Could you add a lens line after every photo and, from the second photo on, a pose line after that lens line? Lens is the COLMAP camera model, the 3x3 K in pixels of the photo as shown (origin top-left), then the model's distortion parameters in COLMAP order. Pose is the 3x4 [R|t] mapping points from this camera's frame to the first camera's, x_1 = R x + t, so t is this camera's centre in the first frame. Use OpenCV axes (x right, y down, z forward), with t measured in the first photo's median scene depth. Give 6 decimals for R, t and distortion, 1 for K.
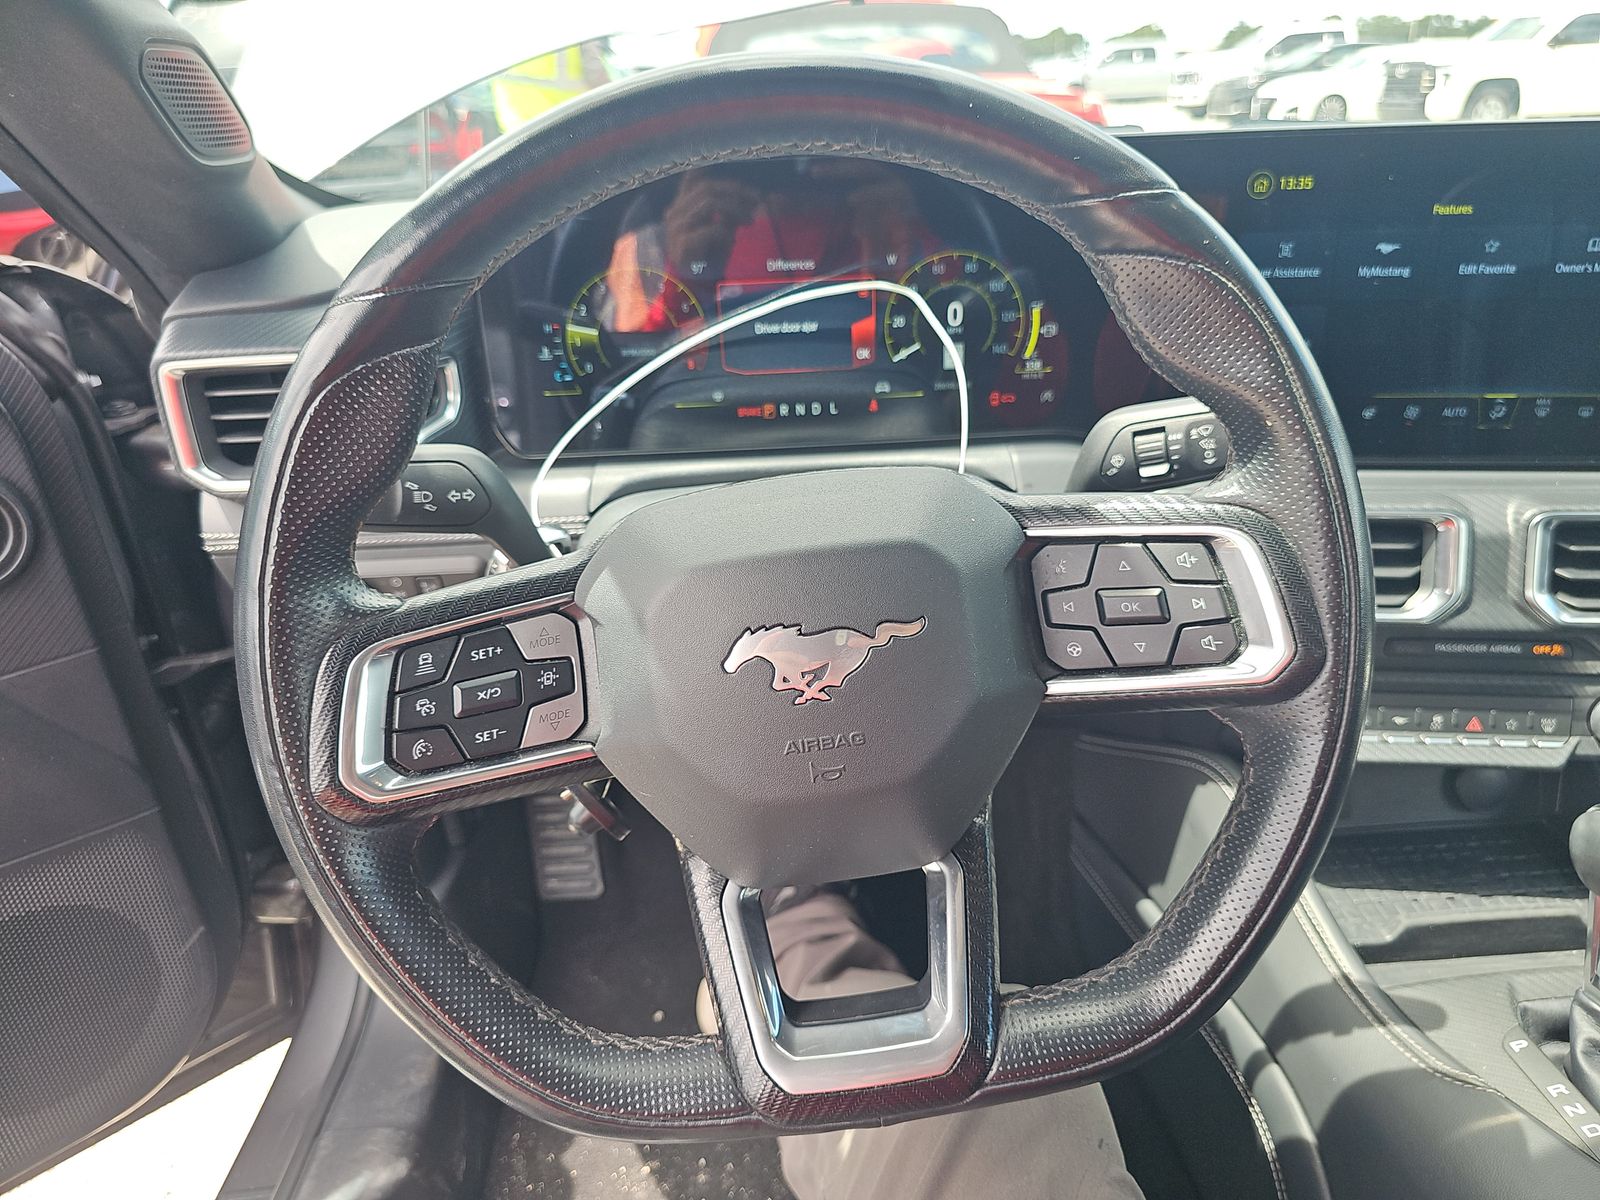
lens RADIAL K [[1066.3, 0, 801.9], [0, 1066.3, 589.9], [0, 0, 1]] dist [0.008230, -0.023817]
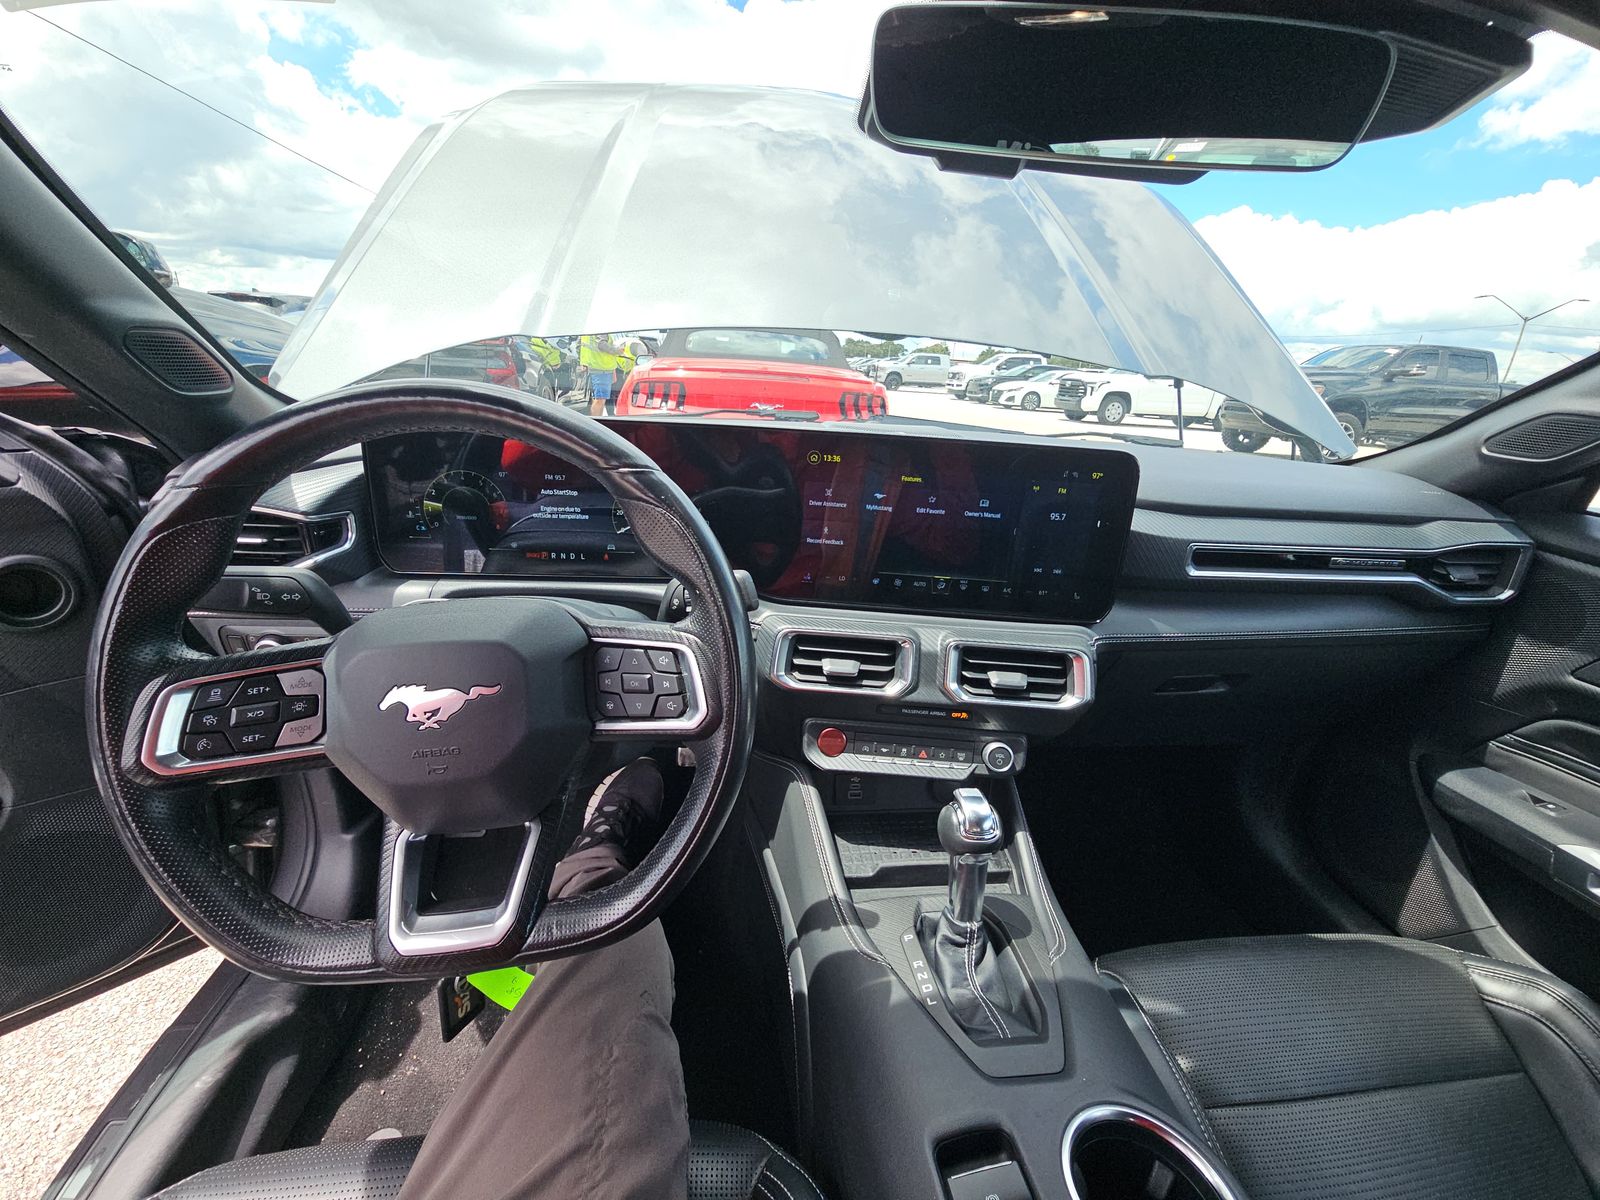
lens RADIAL K [[643.1, 0, 803.6], [0, 643.1, 592.7], [0, 0, 1]] dist [-0.003575, -0.000929]
pose [[0.992489, 0.068439, 0.101396, 0.324996], [-0.058961, 0.993854, -0.093690, -0.037137], [-0.107185, 0.087008, 0.990425, -0.103065]]
